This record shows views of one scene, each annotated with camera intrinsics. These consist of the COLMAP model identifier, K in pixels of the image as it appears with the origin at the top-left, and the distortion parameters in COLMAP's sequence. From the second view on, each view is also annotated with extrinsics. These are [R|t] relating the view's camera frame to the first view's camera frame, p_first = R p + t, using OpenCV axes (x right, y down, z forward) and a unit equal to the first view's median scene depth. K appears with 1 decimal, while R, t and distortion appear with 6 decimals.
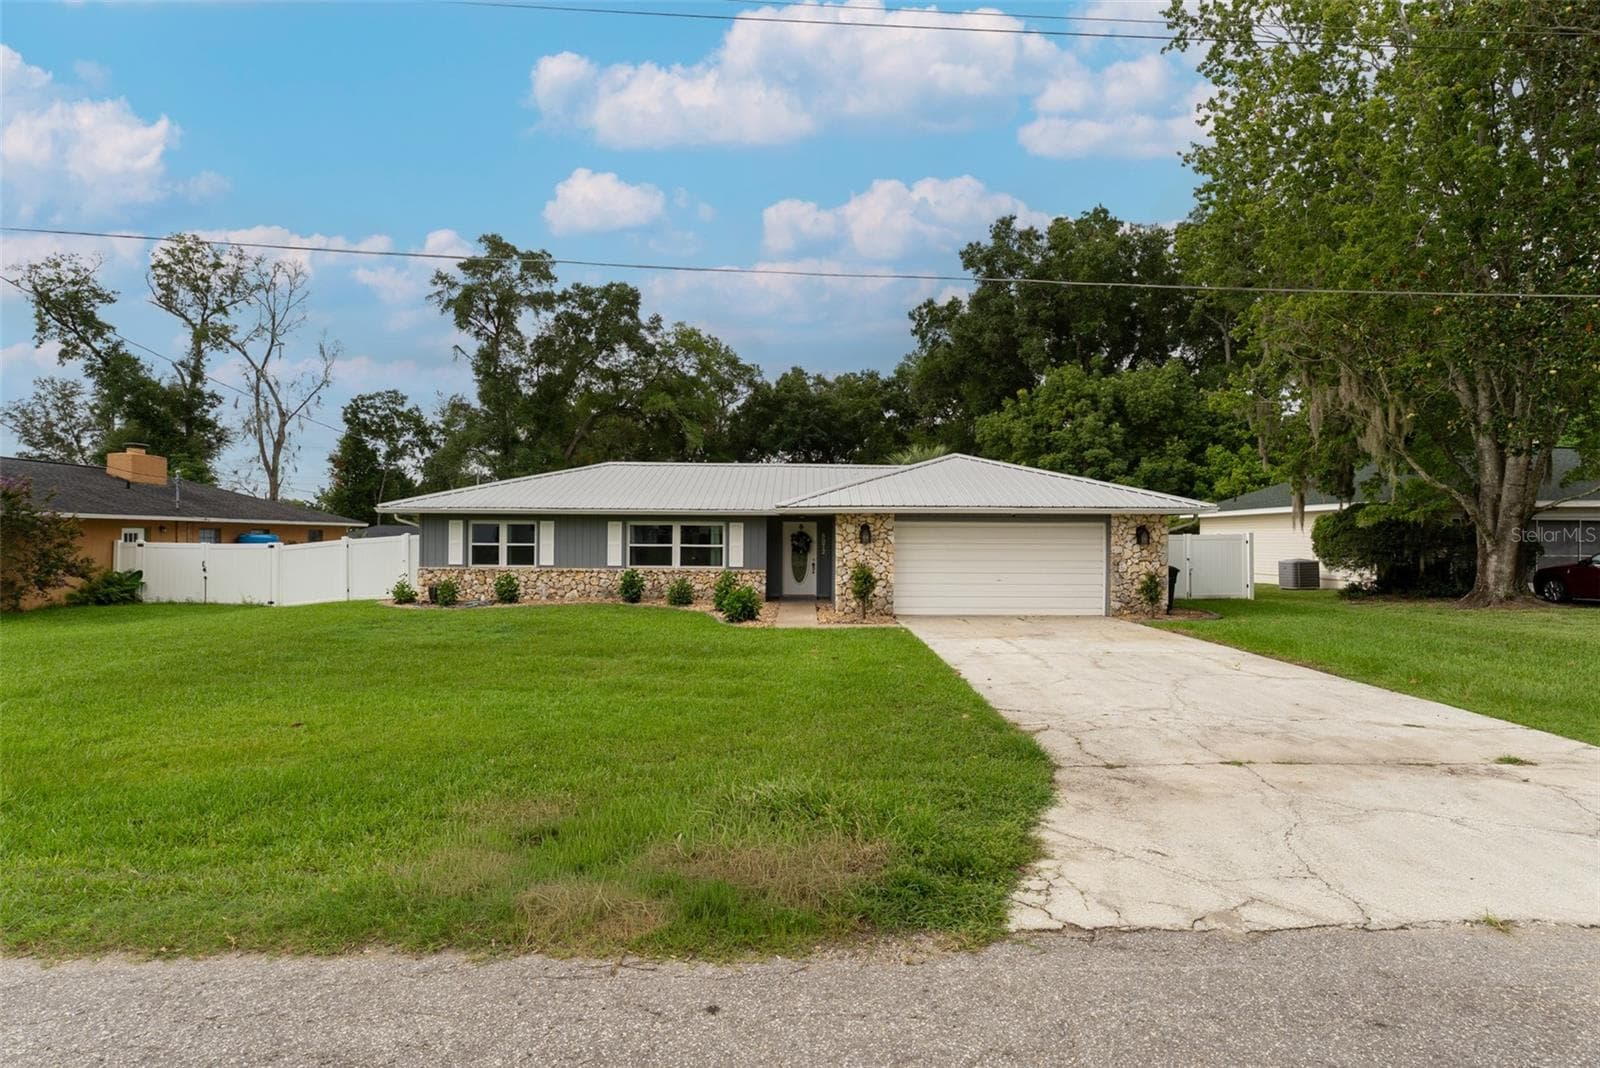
lens RADIAL K [[789.7, 0, 810.8], [0, 789.7, 537.4], [0, 0, 1]] dist [0.000464, 0.000372]
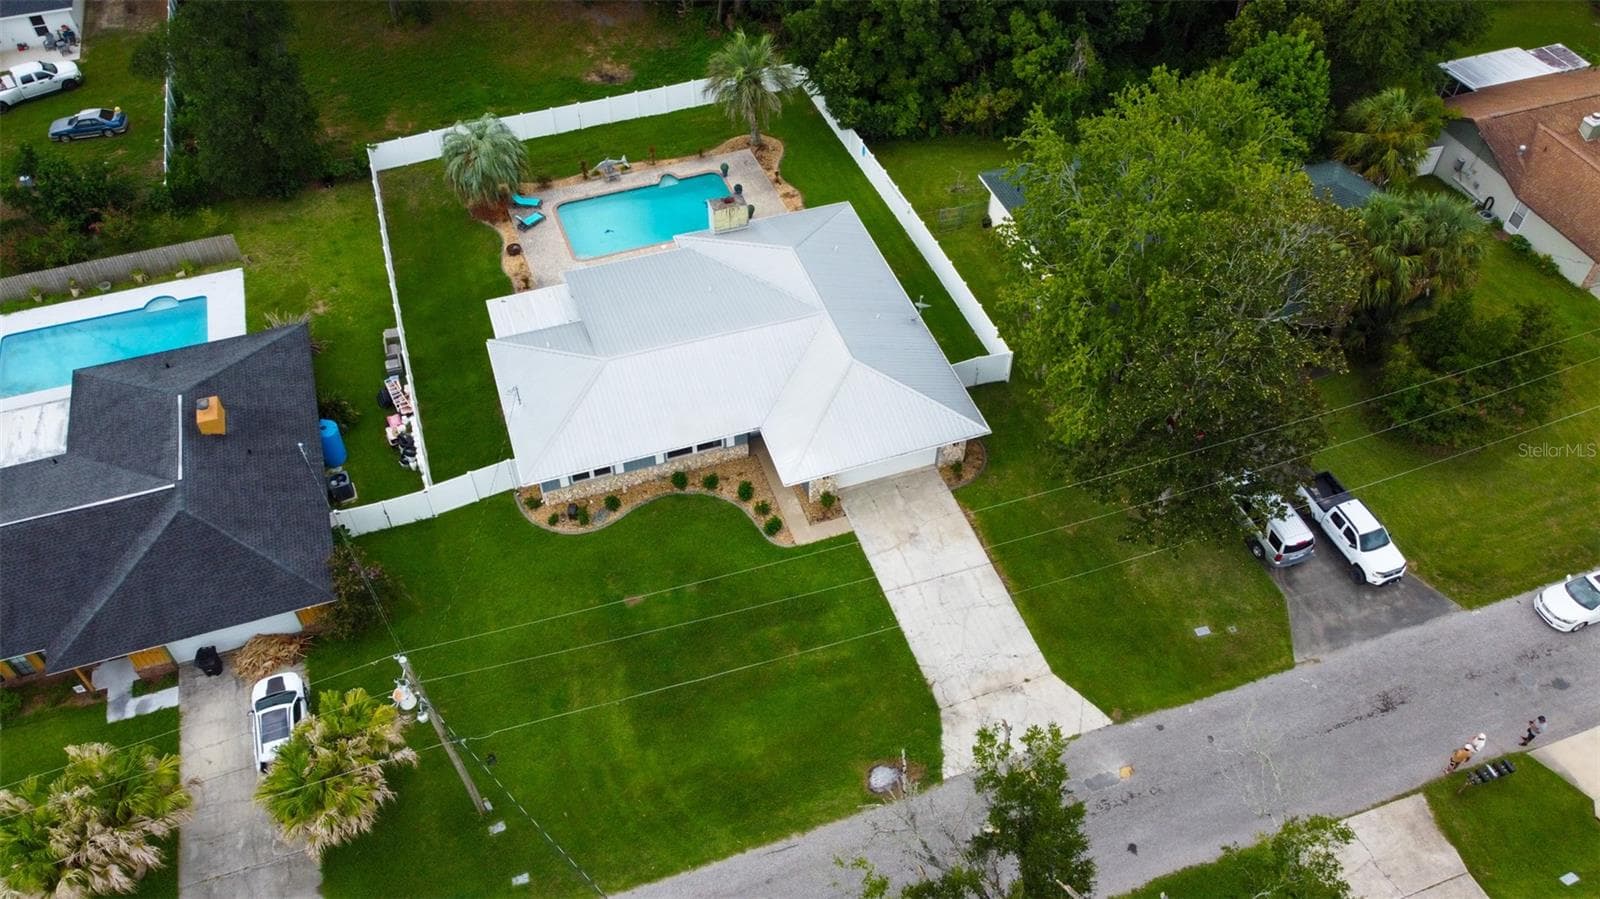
lens RADIAL K [[1216.0, 0, 798.1], [0, 1216.0, 449.7], [0, 0, 1]] dist [-0.005706, 0.005814]
pose [[0.947226, -0.237865, 0.214903, -0.501435], [0.002289, 0.675387, 0.737460, -1.814121], [-0.320559, -0.698049, 0.640289, -0.687252]]
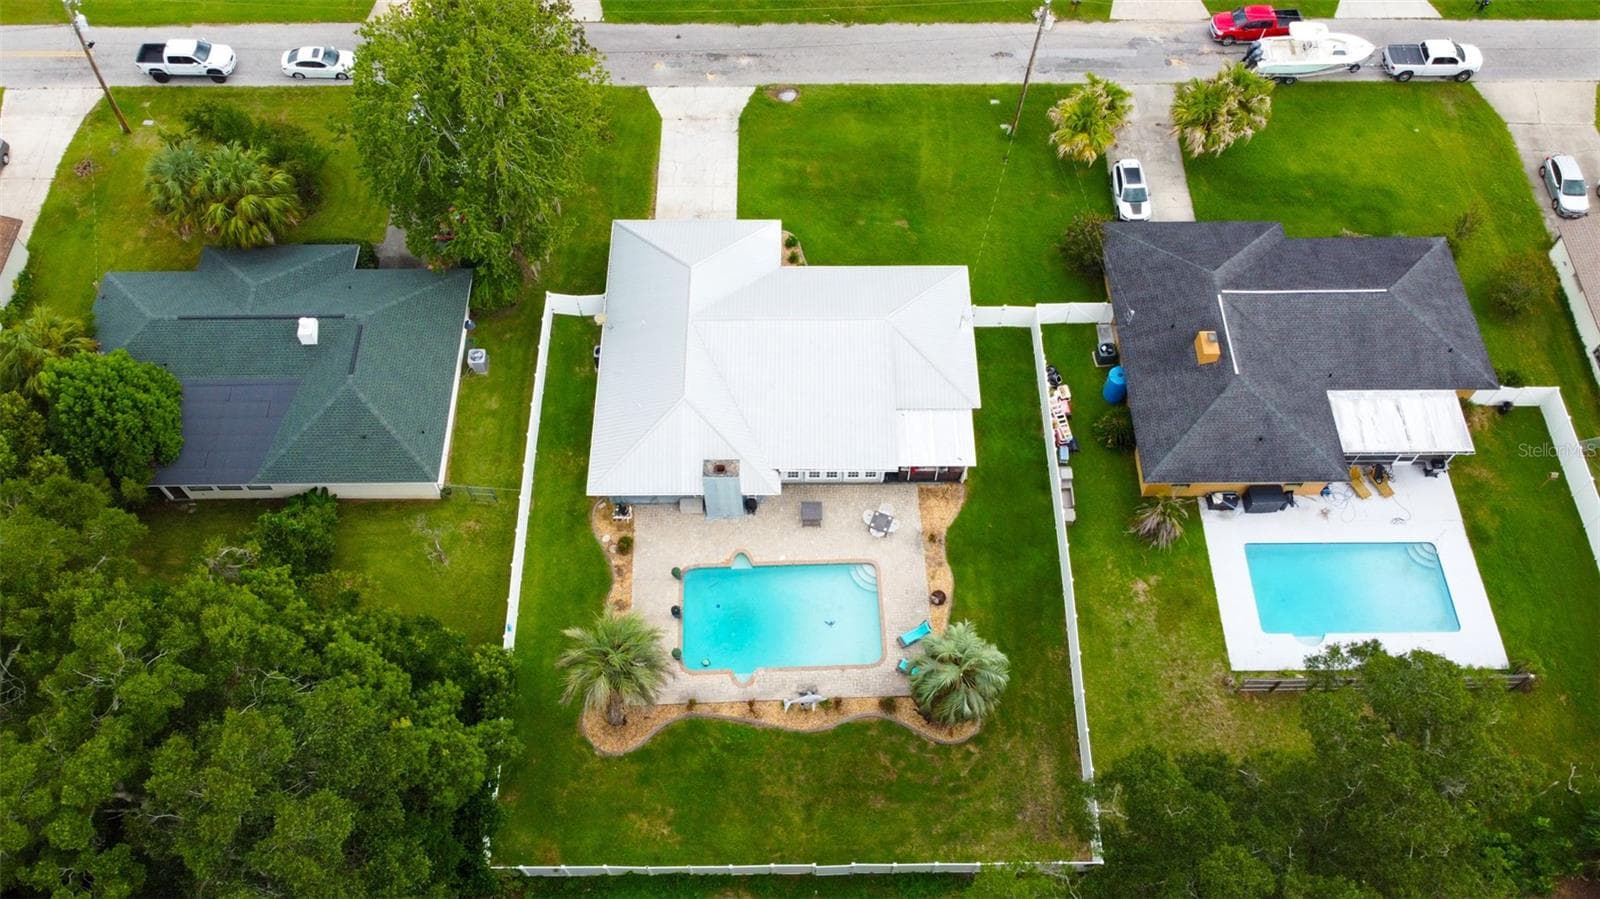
lens RADIAL K [[1213.4, 0, 800.0], [0, 1213.4, 449.5], [0, 0, 1]] dist [0.001250, -0.008531]
pose [[-0.999964, -0.003867, -0.007590, -0.066757], [-0.008499, 0.513894, 0.857811, -2.467681], [0.000583, 0.857845, -0.513908, 2.945063]]
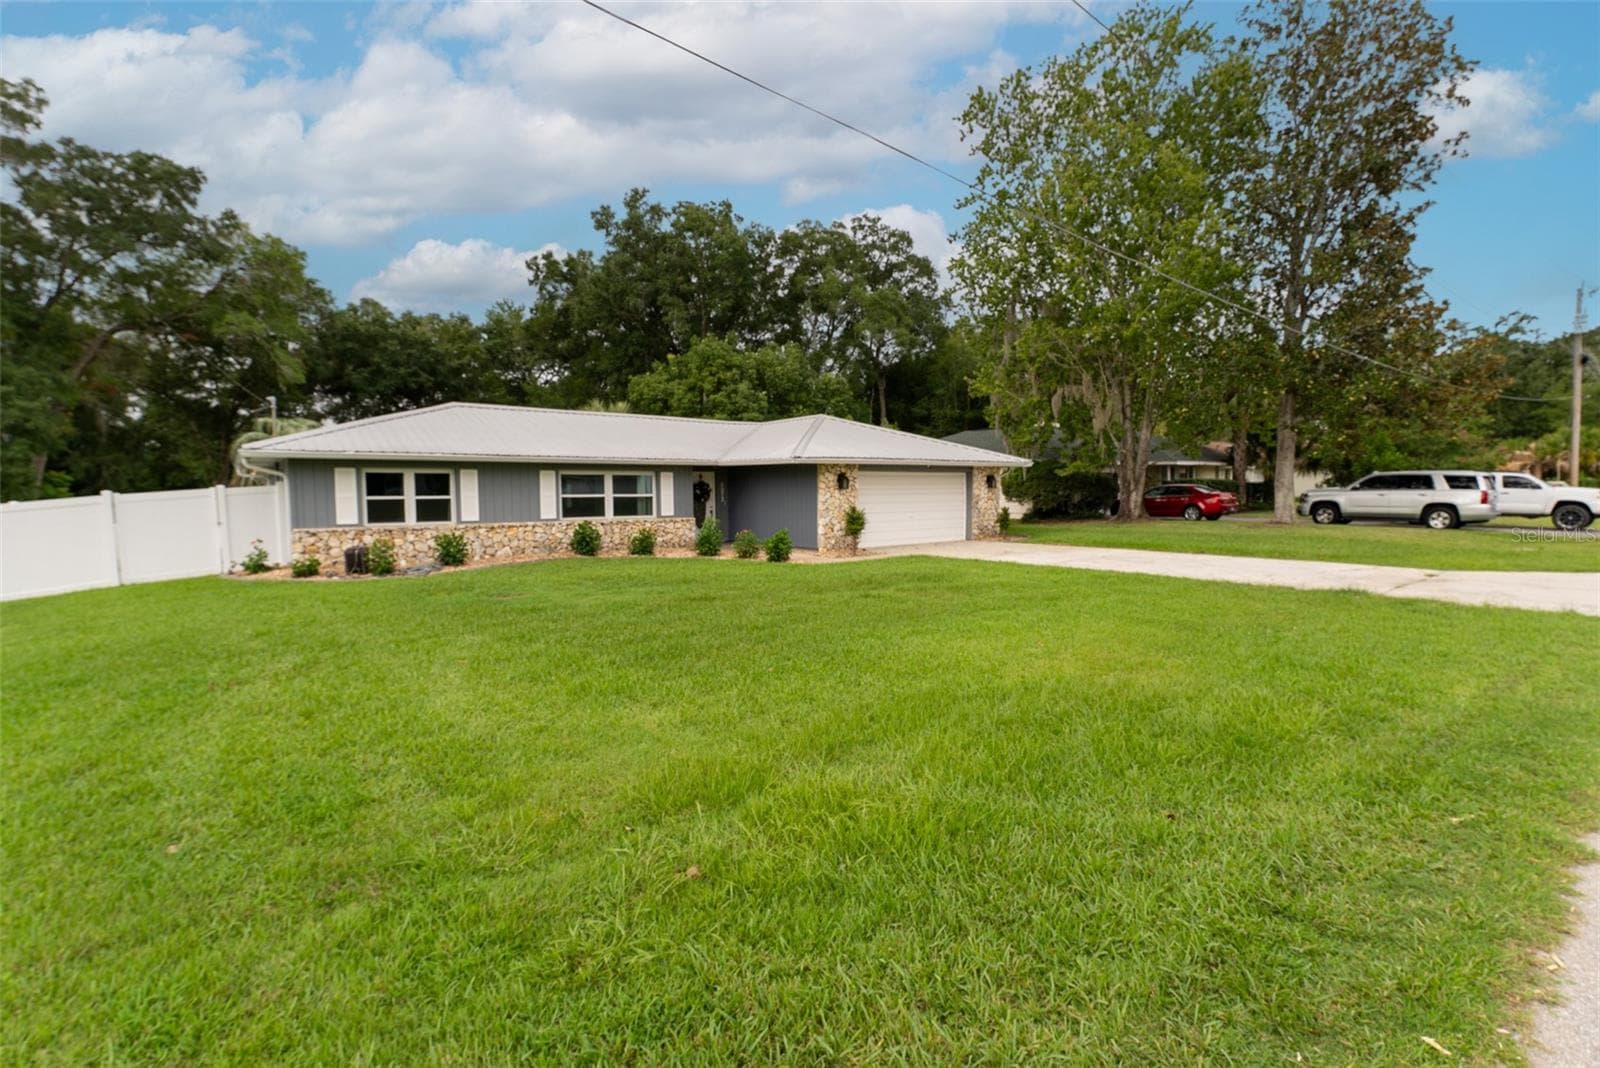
lens RADIAL K [[741.2, 0, 806.0], [0, 741.2, 533.9], [0, 0, 1]] dist [0.002496, 0.000017]
pose [[0.787879, -0.048141, 0.613945, -0.530800], [0.012589, 0.997991, 0.062099, 0.003662], [-0.615701, -0.041198, 0.786902, 0.127595]]
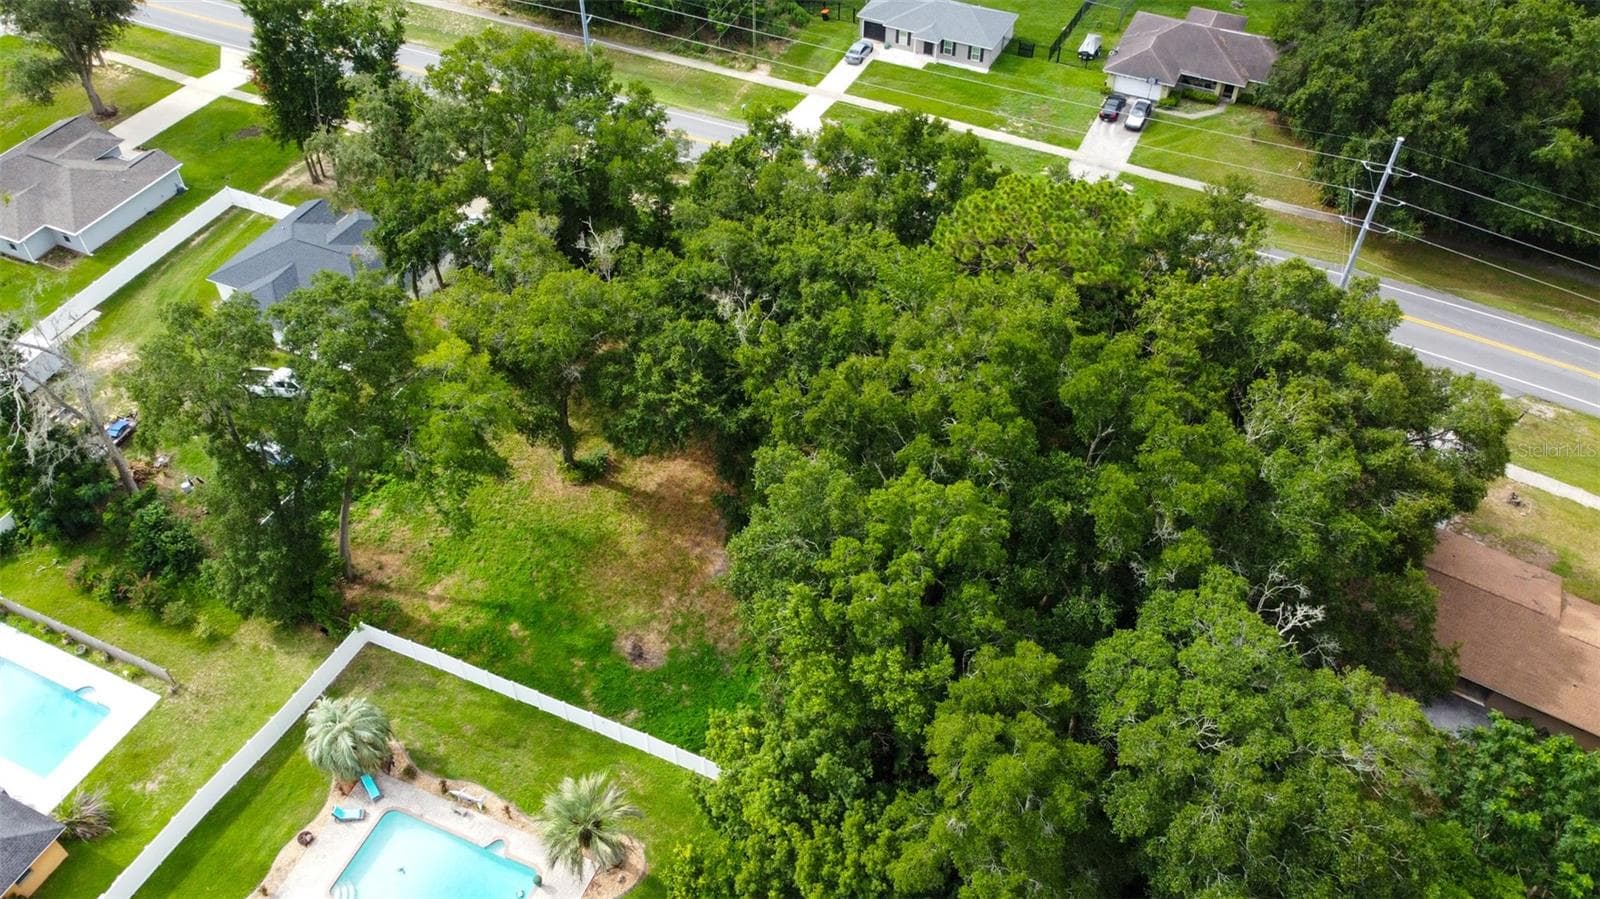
lens RADIAL K [[1213.4, 0, 800.0], [0, 1213.4, 449.5], [0, 0, 1]] dist [0.001250, -0.008531]
pose [[0.908394, 0.292127, -0.299135, 1.313811], [0.005499, 0.707028, 0.707164, -2.703021], [0.418079, -0.644028, 0.640654, 1.029270]]
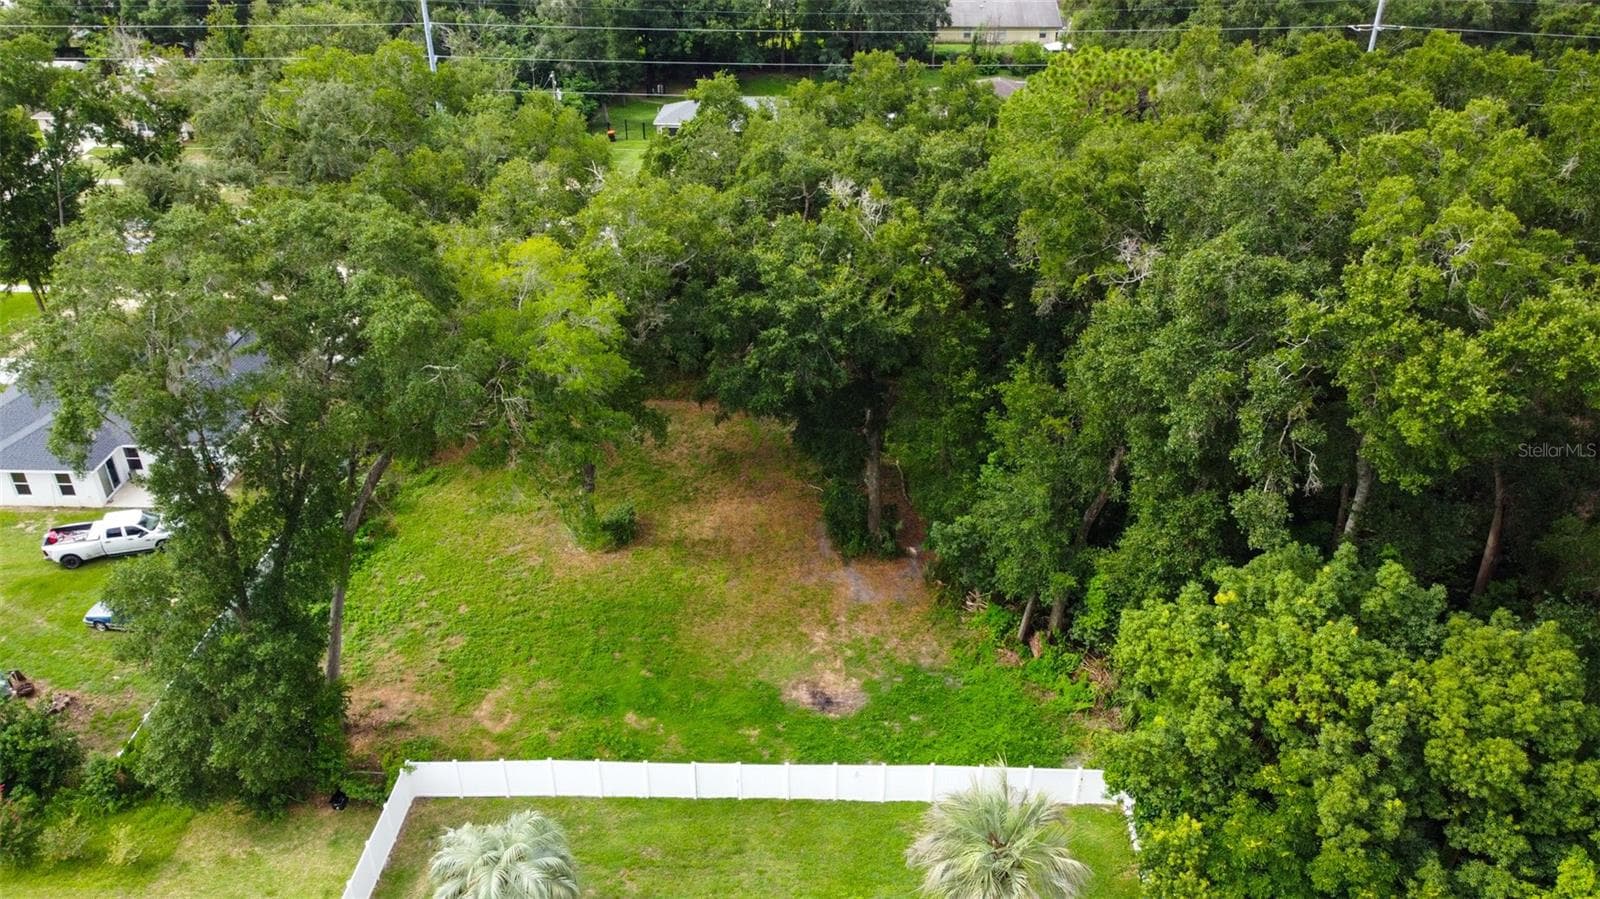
lens RADIAL K [[1216.0, 0, 798.1], [0, 1216.0, 449.7], [0, 0, 1]] dist [-0.005706, 0.005814]
pose [[0.998615, 0.013623, -0.050827, 0.087871], [0.014079, 0.861521, 0.507526, -1.479939], [0.050703, -0.507539, 0.860136, 0.868952]]
